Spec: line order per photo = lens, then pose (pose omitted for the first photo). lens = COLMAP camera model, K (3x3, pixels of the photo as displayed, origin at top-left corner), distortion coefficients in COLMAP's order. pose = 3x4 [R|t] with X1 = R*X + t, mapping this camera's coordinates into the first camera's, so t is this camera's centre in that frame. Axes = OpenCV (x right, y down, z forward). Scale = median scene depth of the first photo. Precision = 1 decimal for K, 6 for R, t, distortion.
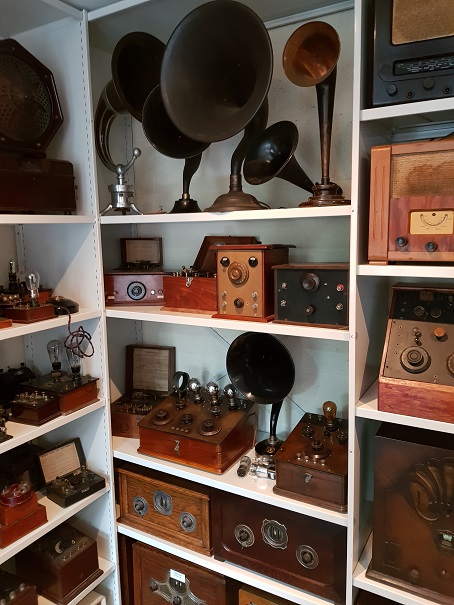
lens RADIAL K [[472.1, 0, 228.1], [0, 472.1, 294.4], [0, 0, 1]] dist [0.040070, -0.063643]
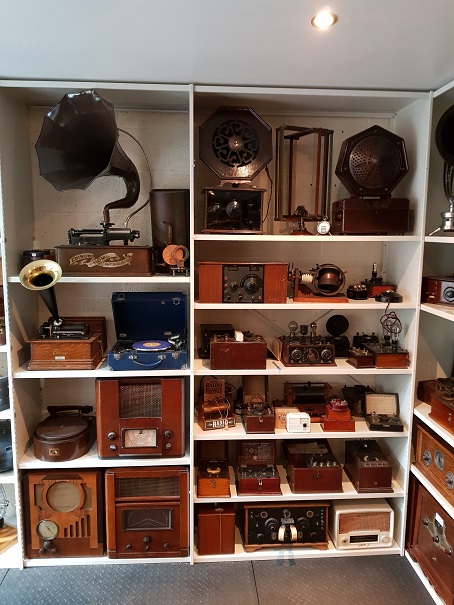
lens RADIAL K [[472.1, 0, 231.6], [0, 472.1, 297.3], [0, 0, 1]] dist [0.040070, -0.063643]
pose [[0.556832, 0.138443, -0.819006, 0.629312], [-0.134666, 0.988014, 0.075454, -0.020385], [0.819636, 0.068277, 0.568801, -0.256627]]
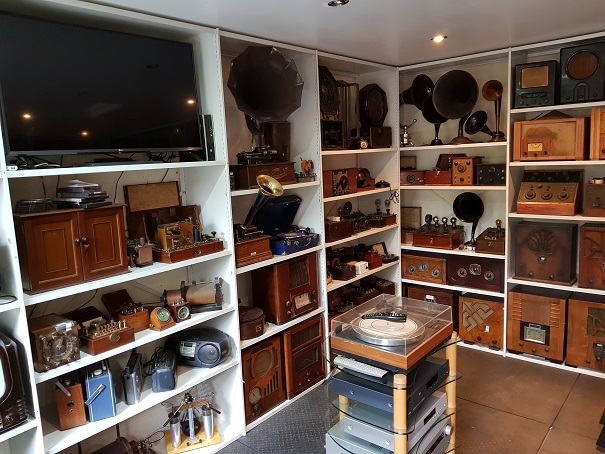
lens RADIAL K [[472.1, 0, 300.8], [0, 472.1, 228.0], [0, 0, 1]] dist [0.040070, -0.063643]
pose [[0.983773, 0.000168, -0.179419, -0.369343], [0.004266, 0.999695, 0.024324, 0.211284], [0.179368, -0.024694, 0.983472, -1.684240]]
